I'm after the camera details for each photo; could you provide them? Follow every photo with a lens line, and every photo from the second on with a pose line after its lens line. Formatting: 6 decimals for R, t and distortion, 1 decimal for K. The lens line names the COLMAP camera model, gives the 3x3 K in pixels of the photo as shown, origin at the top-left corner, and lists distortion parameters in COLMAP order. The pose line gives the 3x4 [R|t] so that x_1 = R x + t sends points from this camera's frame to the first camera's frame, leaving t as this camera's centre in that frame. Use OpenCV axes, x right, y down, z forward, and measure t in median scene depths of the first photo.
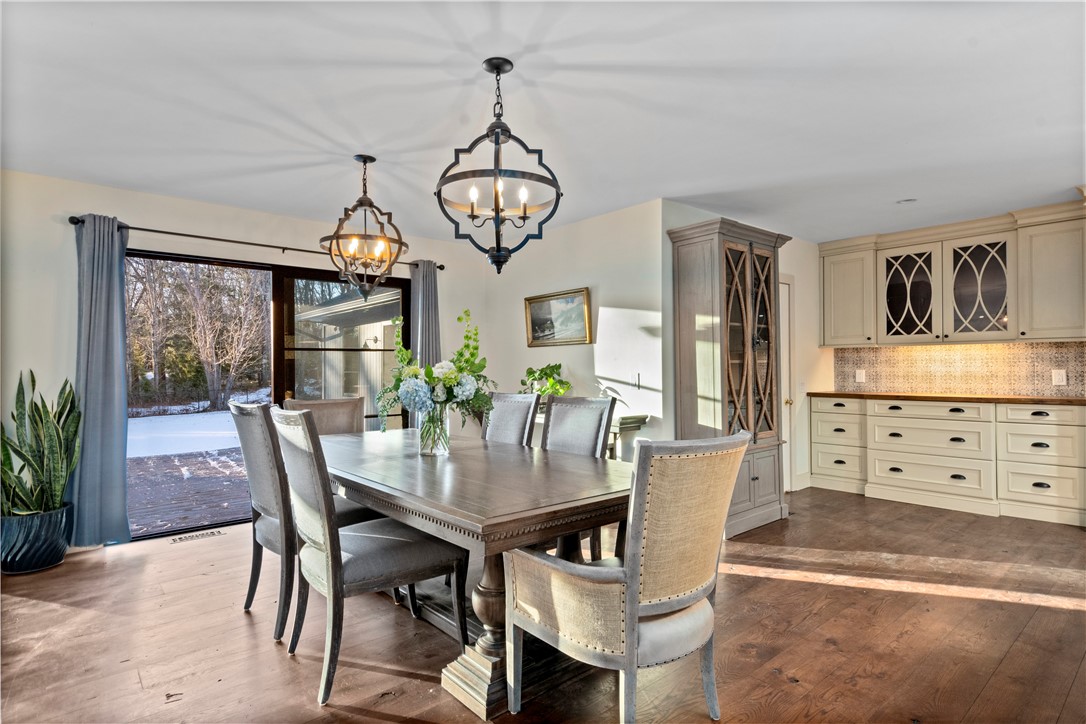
lens RADIAL K [[546.3, 0, 548.0], [0, 546.3, 362.4], [0, 0, 1]] dist [0.012975, -0.005270]
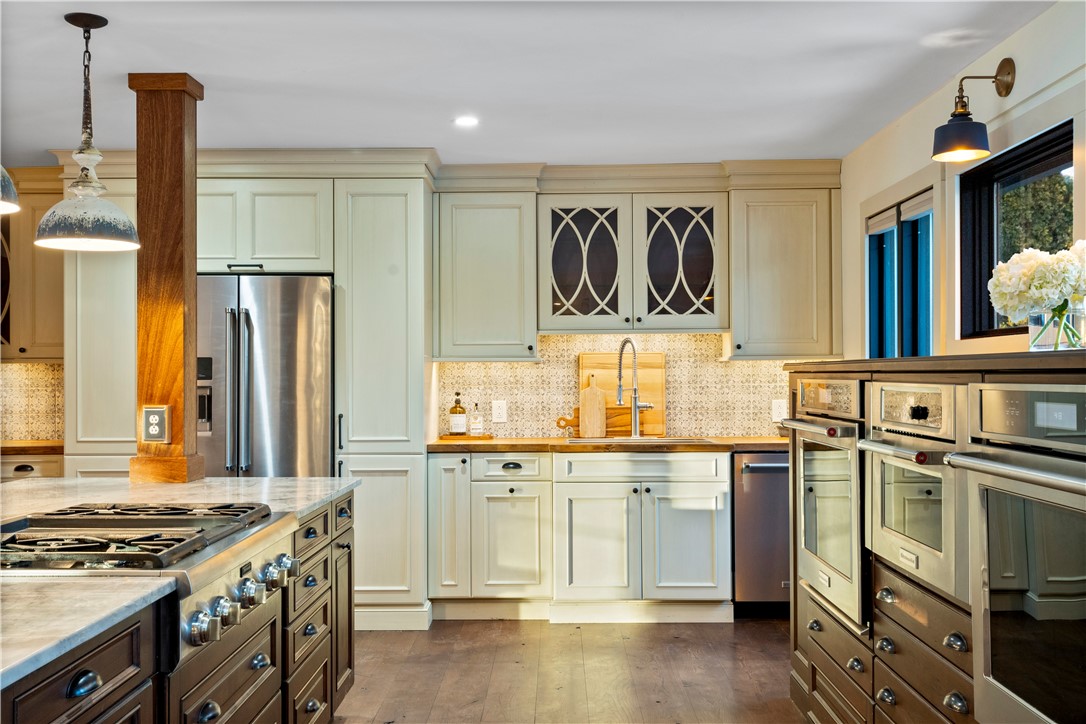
lens RADIAL K [[1066.8, 0, 541.8], [0, 1066.8, 362.0], [0, 0, 1]] dist [0.031305, 0.000000]
pose [[0.662703, 0.010035, 0.748815, 0.306265], [-0.006594, 0.999950, -0.007565, -0.032990], [-0.748853, 0.000076, 0.662736, -0.369718]]
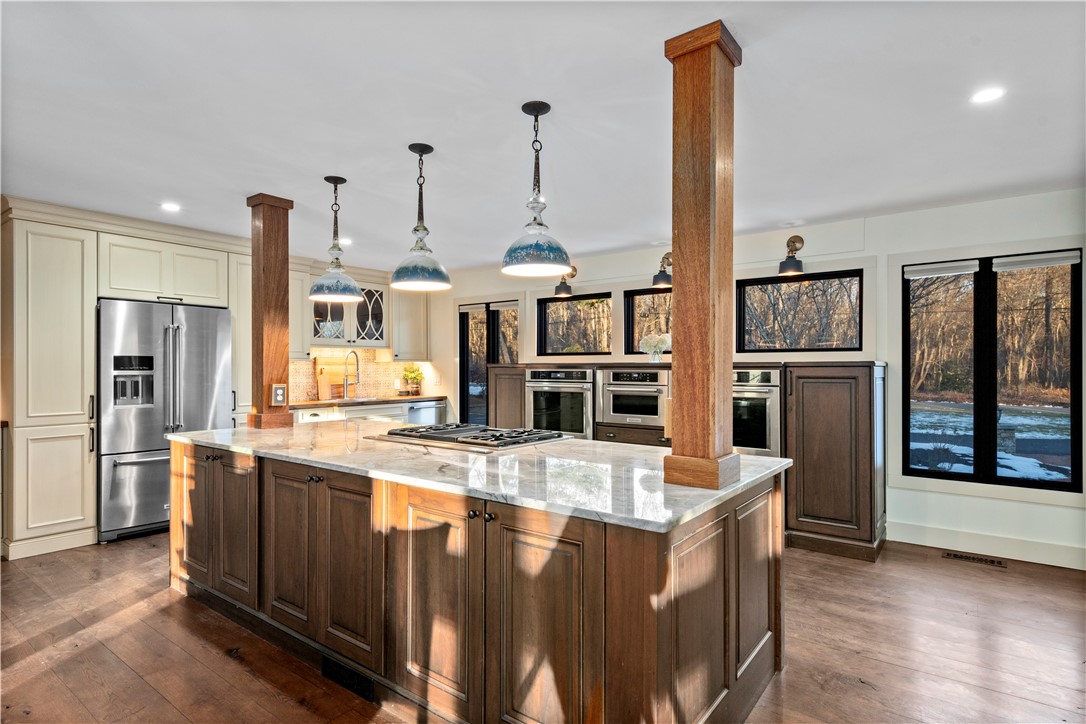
lens RADIAL K [[546.3, 0, 548.2], [0, 546.3, 365.1], [0, 0, 1]] dist [0.012975, -0.005270]
pose [[-0.202118, 0.008470, 0.979325, -0.150050], [-0.008442, 0.999910, -0.010390, -0.024316], [-0.979325, -0.010367, -0.202028, 0.285460]]
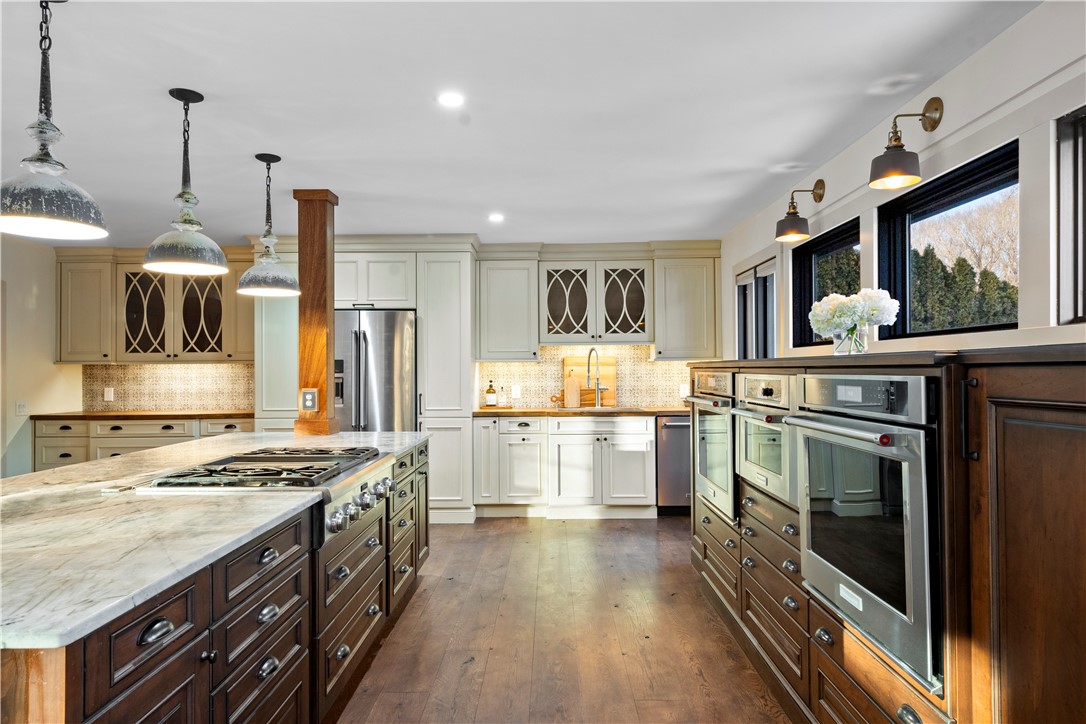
lens RADIAL K [[641.0, 0, 540.9], [0, 641.0, 363.3], [0, 0, 1]] dist [0.008436, -0.006390]
pose [[0.663509, 0.007219, 0.748134, 0.307846], [-0.004429, 0.999974, -0.005721, -0.032993], [-0.748155, 0.000483, 0.663523, -0.368359]]
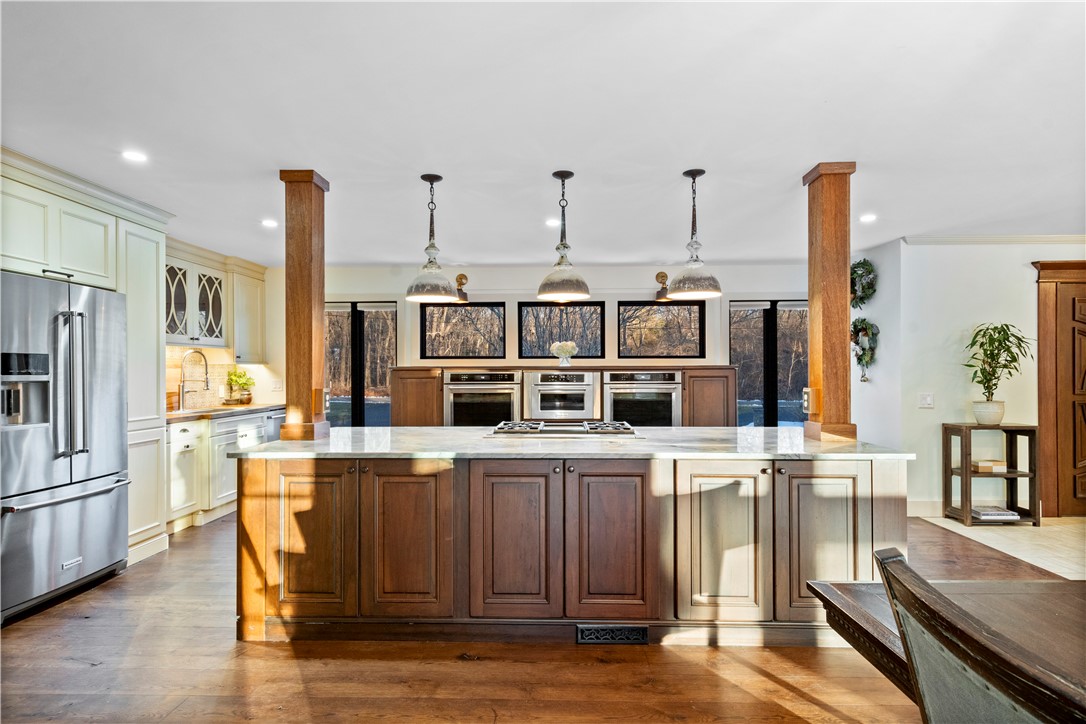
lens RADIAL K [[546.3, 0, 538.5], [0, 546.3, 367.5], [0, 0, 1]] dist [0.012975, -0.005270]
pose [[-0.717623, 0.010992, 0.696345, 0.042718], [-0.000941, 0.999859, -0.016753, -0.016403], [-0.696431, -0.012677, -0.717512, 0.882019]]
